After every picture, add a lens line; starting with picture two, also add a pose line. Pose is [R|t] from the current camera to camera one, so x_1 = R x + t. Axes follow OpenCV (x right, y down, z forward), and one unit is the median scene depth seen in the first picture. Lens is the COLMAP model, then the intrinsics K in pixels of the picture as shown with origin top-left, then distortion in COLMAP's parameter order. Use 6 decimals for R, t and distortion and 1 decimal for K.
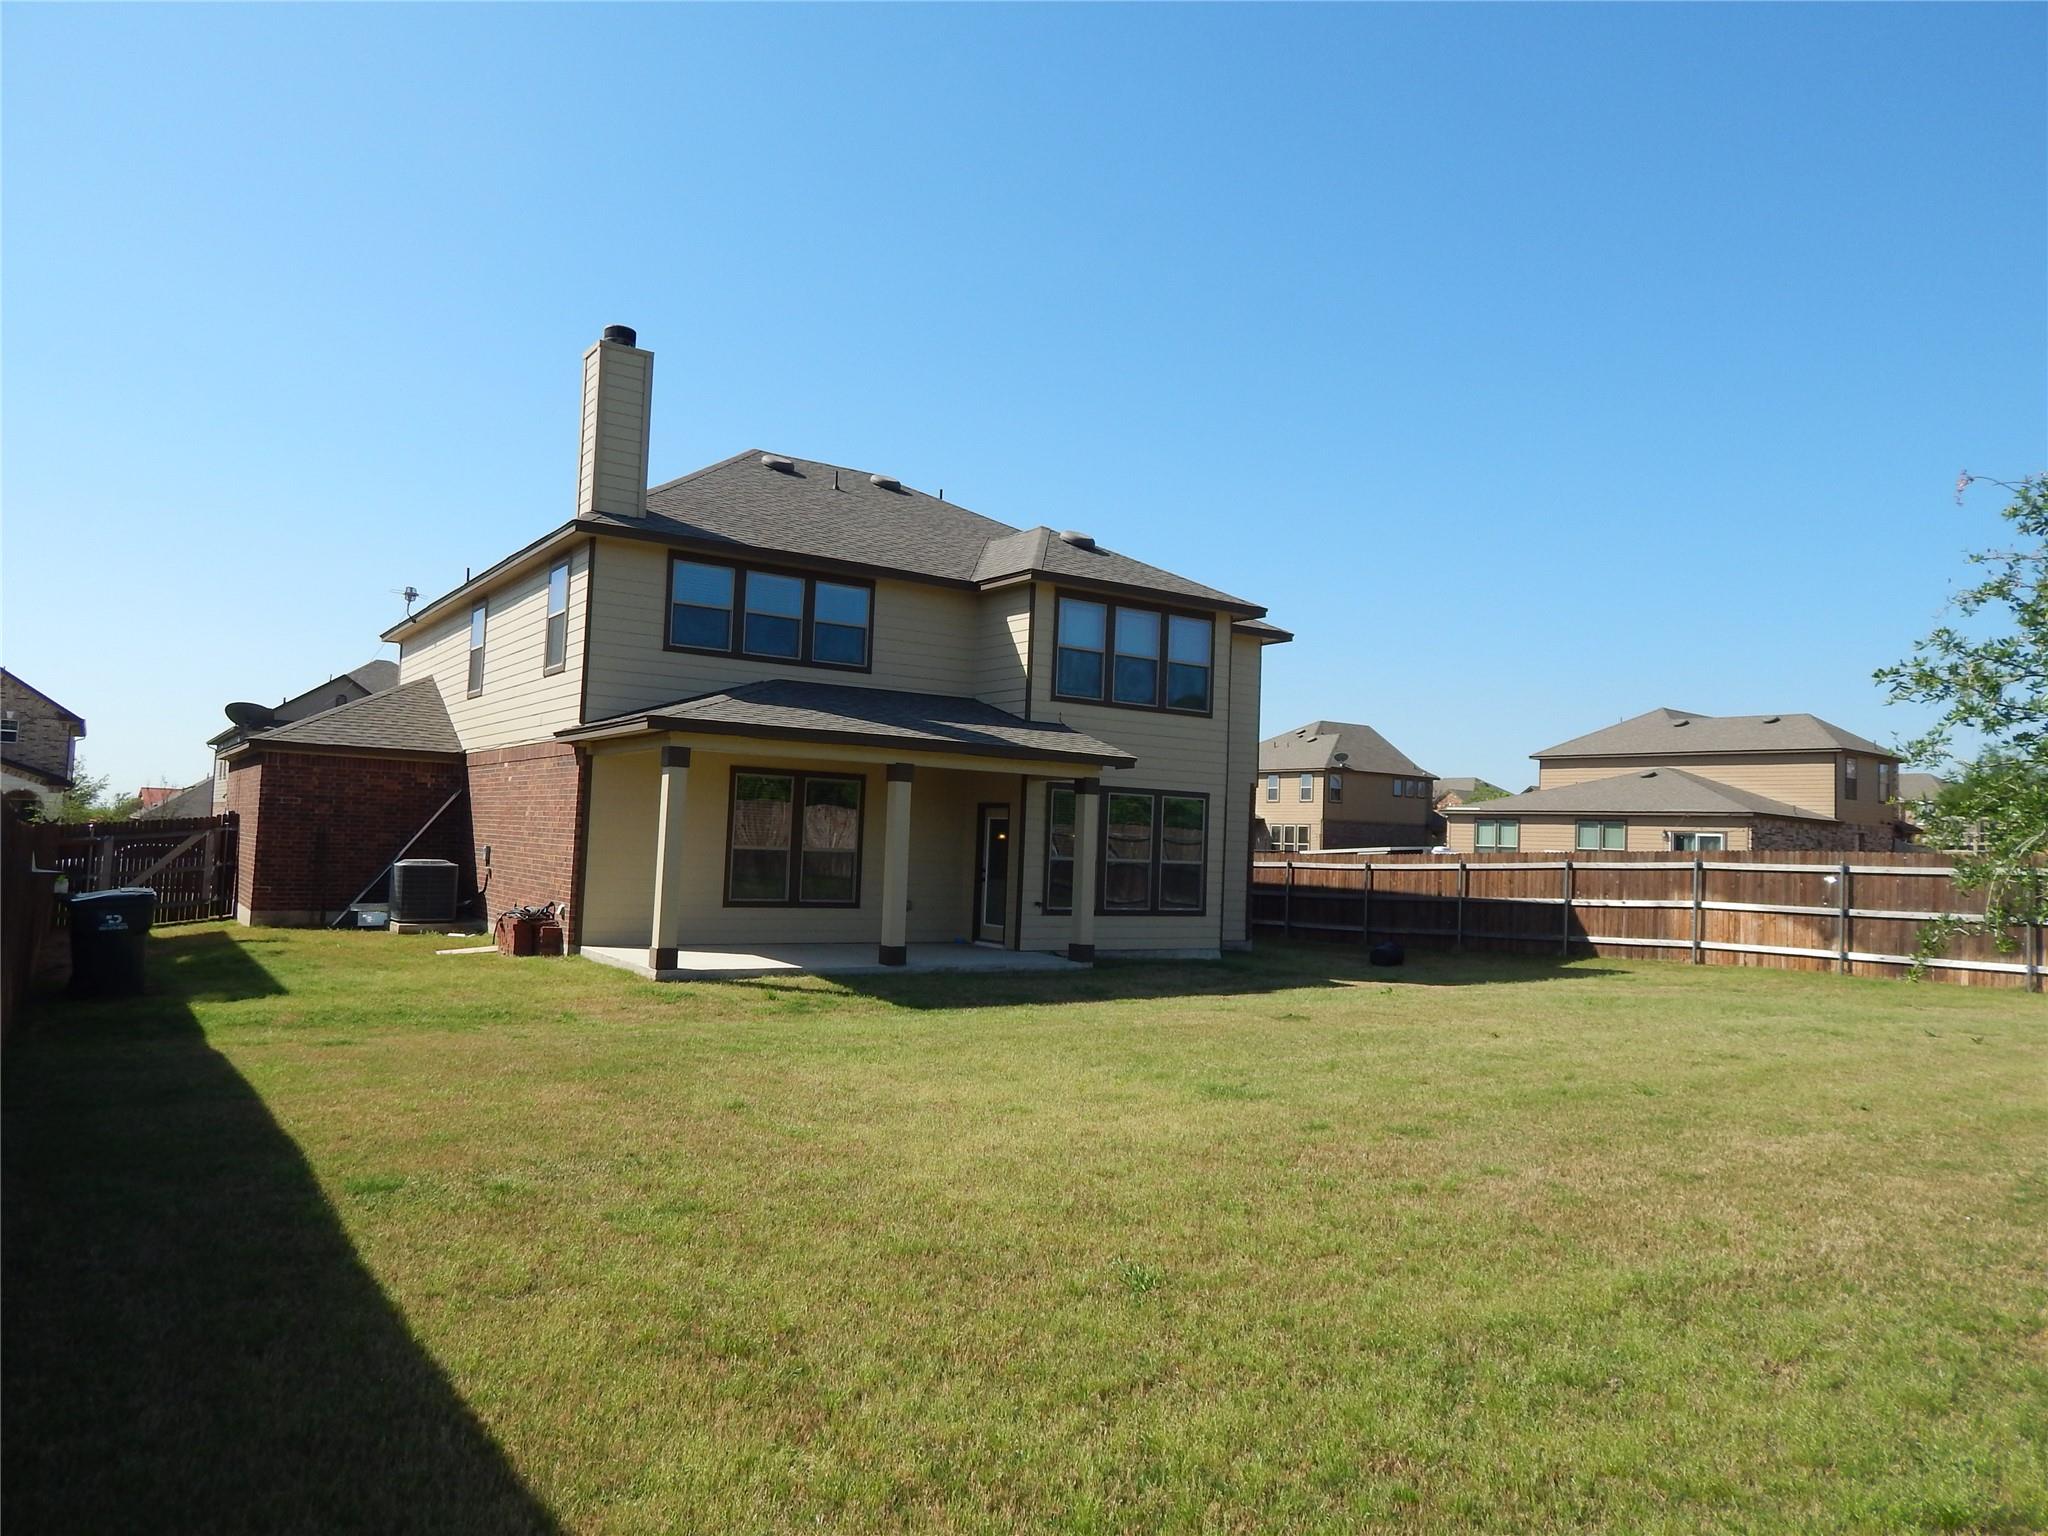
lens RADIAL K [[1343.0, 0, 1025.4], [0, 1343.0, 773.8], [0, 0, 1]] dist [-0.003489, 0.002025]
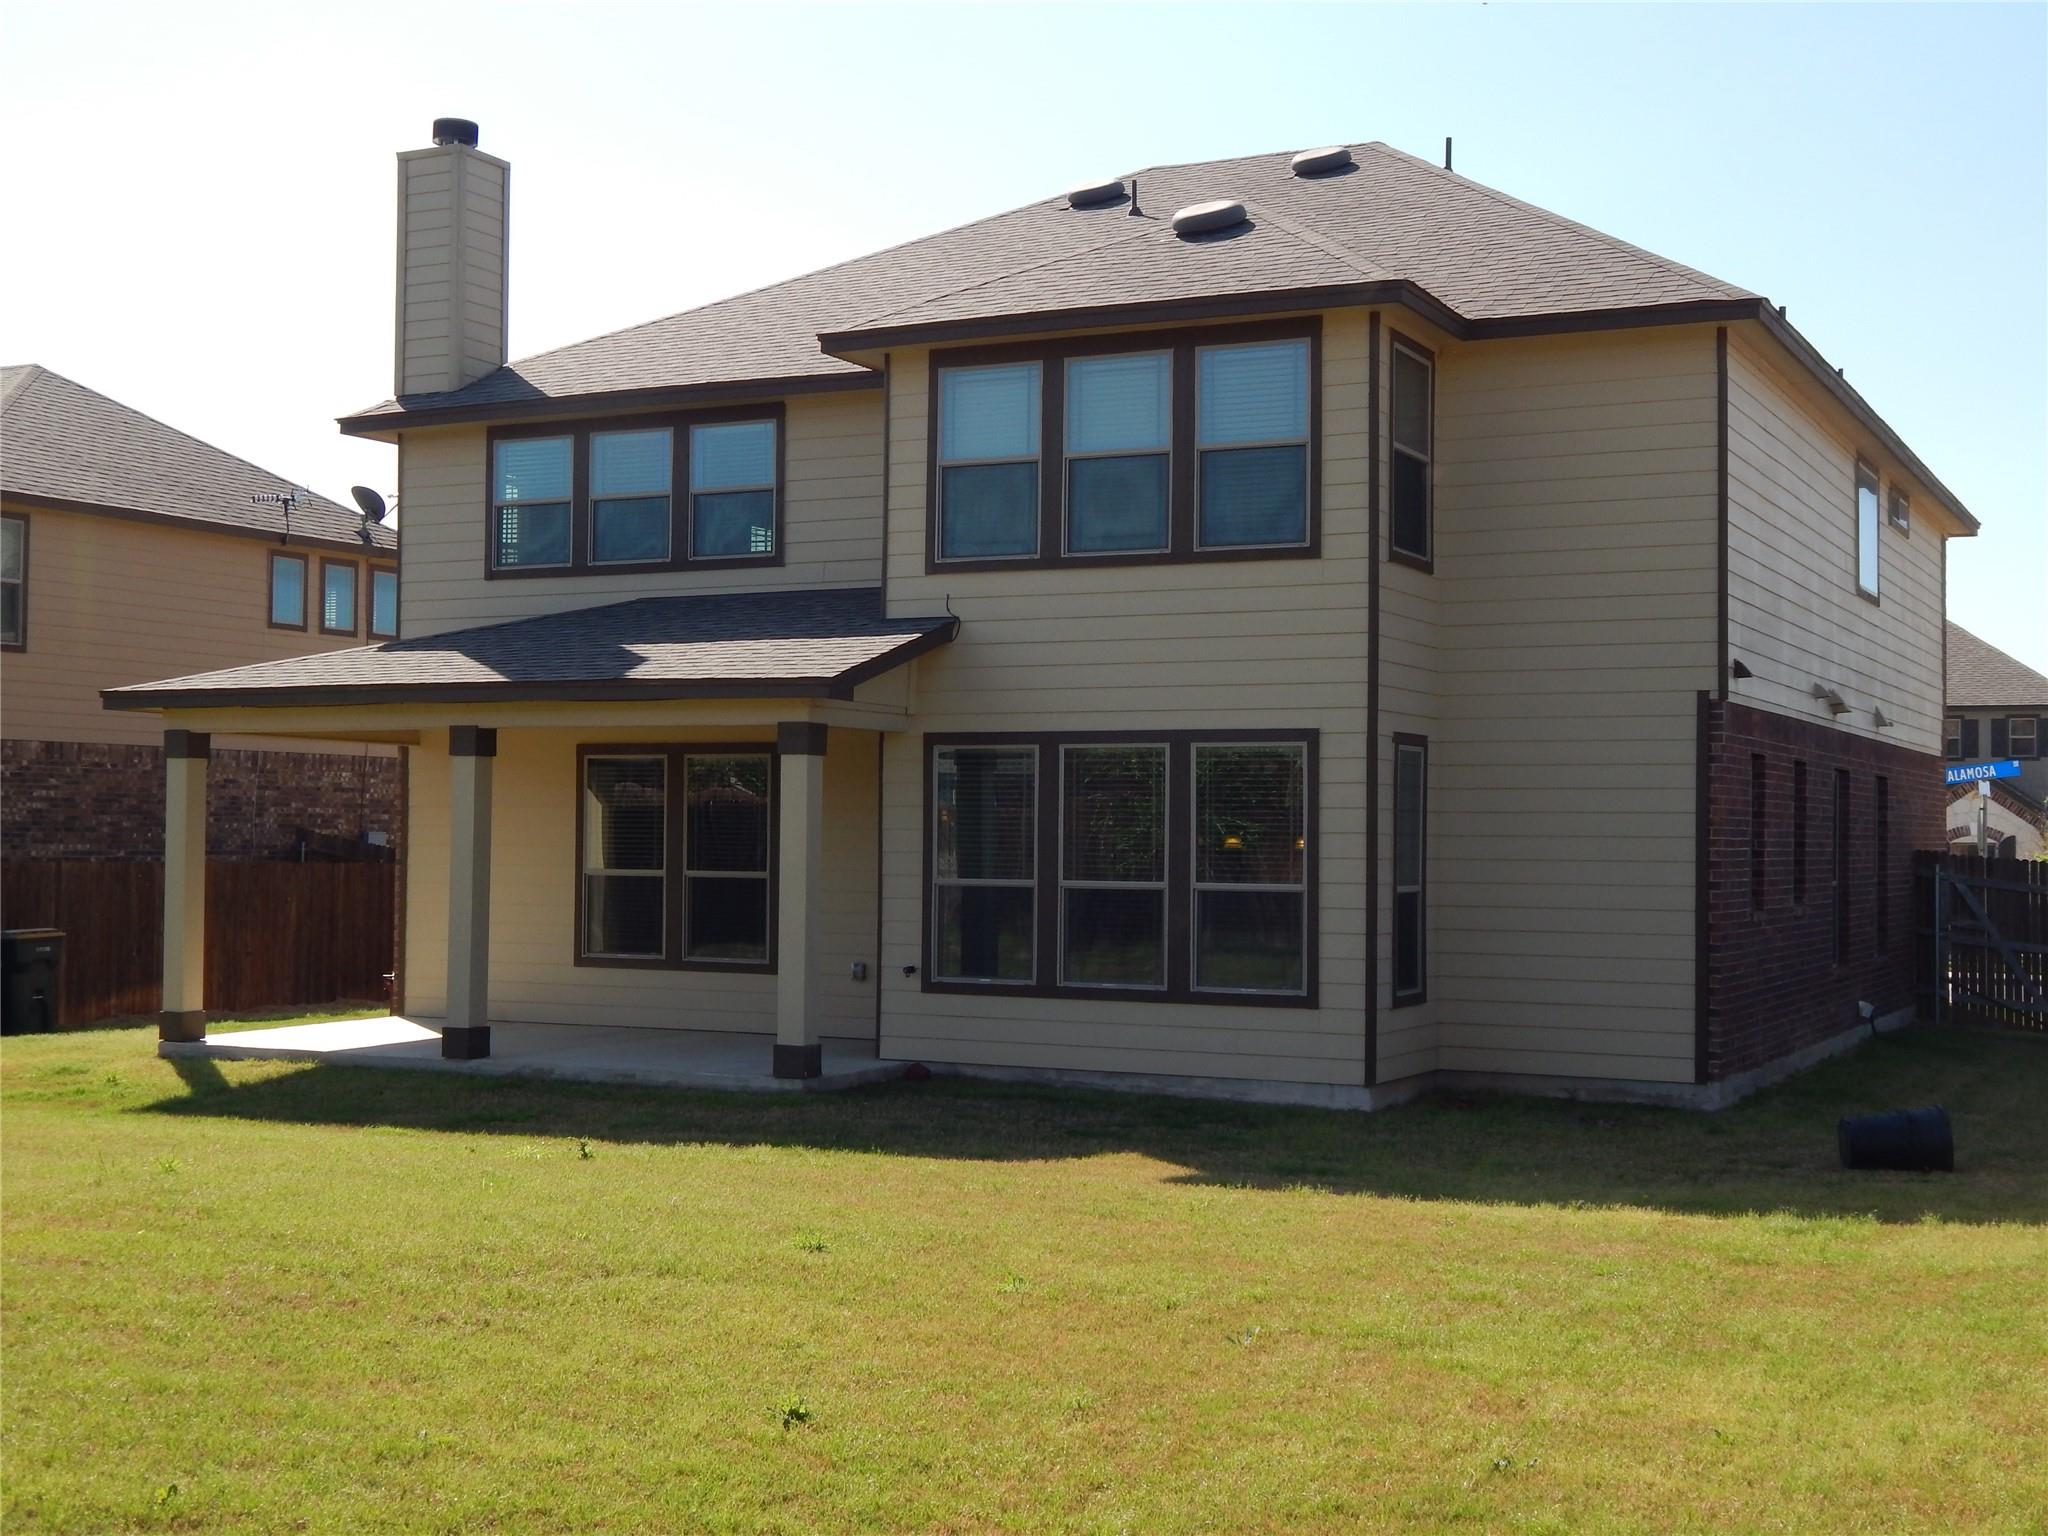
lens RADIAL K [[2569.0, 0, 1039.3], [0, 2569.0, 758.0], [0, 0, 1]] dist [-0.002693, 0.000000]
pose [[0.506011, -0.063280, -0.860203, 0.885289], [0.052565, 0.997714, -0.042474, 0.059865], [0.860924, -0.023724, 0.508181, 0.541267]]
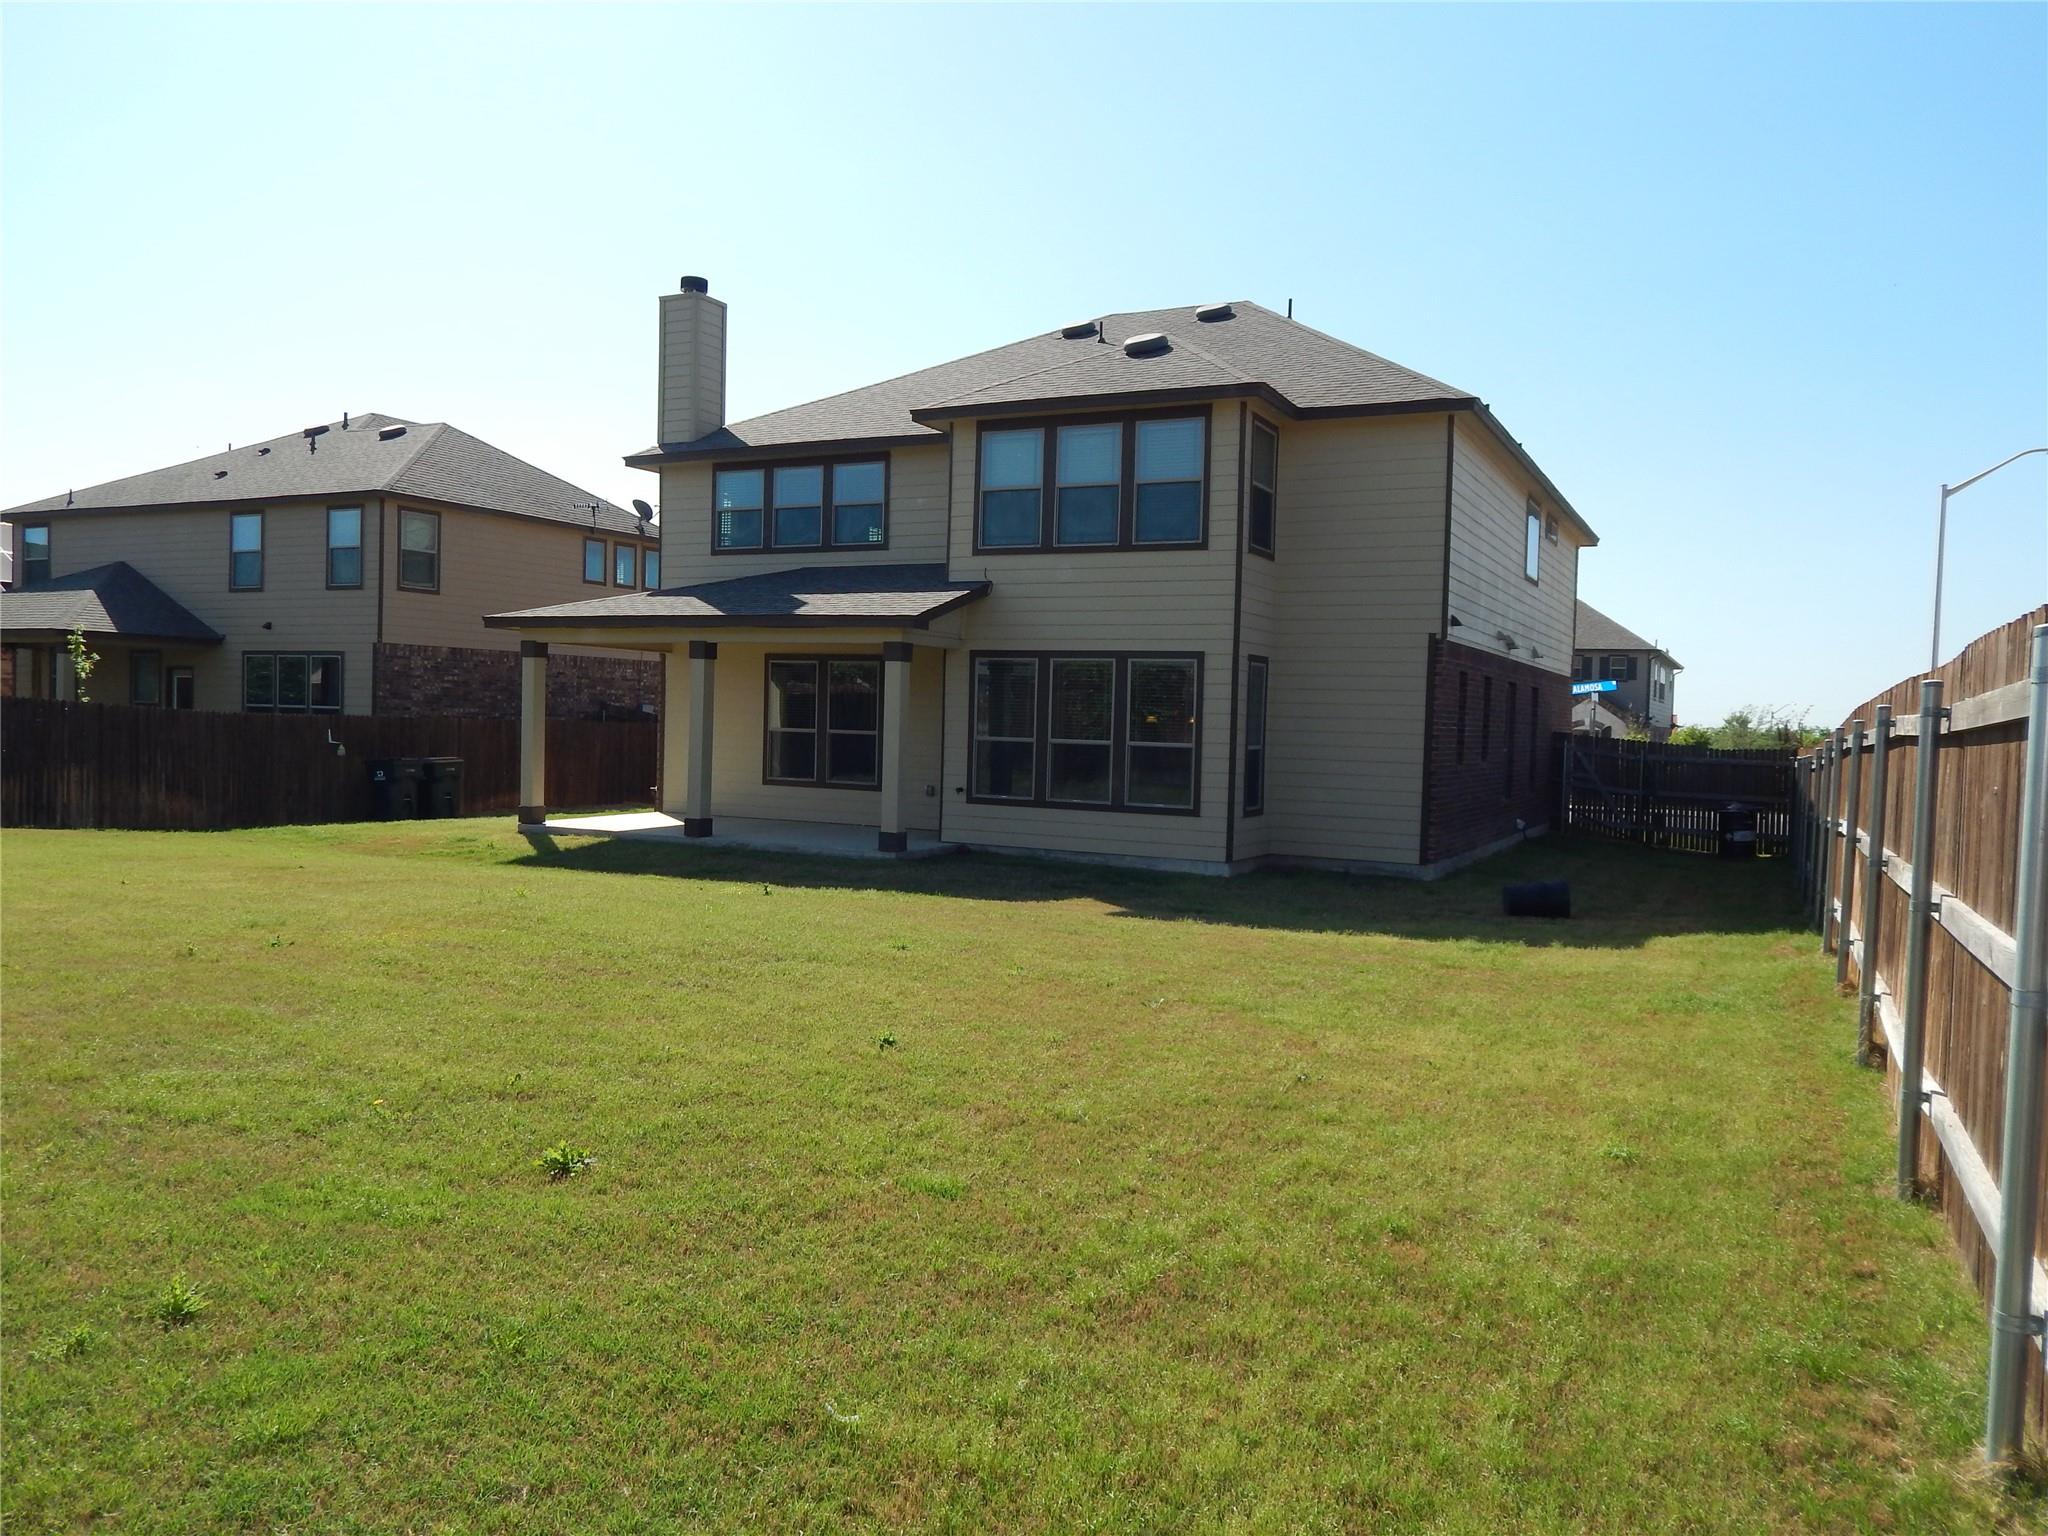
lens RADIAL K [[1504.3, 0, 1033.5], [0, 1504.3, 771.1], [0, 0, 1]] dist [0.001752, -0.003722]
pose [[0.504420, 0.002273, -0.863455, 0.878408], [0.034628, 0.999139, 0.022859, 0.063637], [0.862764, -0.041430, 0.503907, 0.545257]]
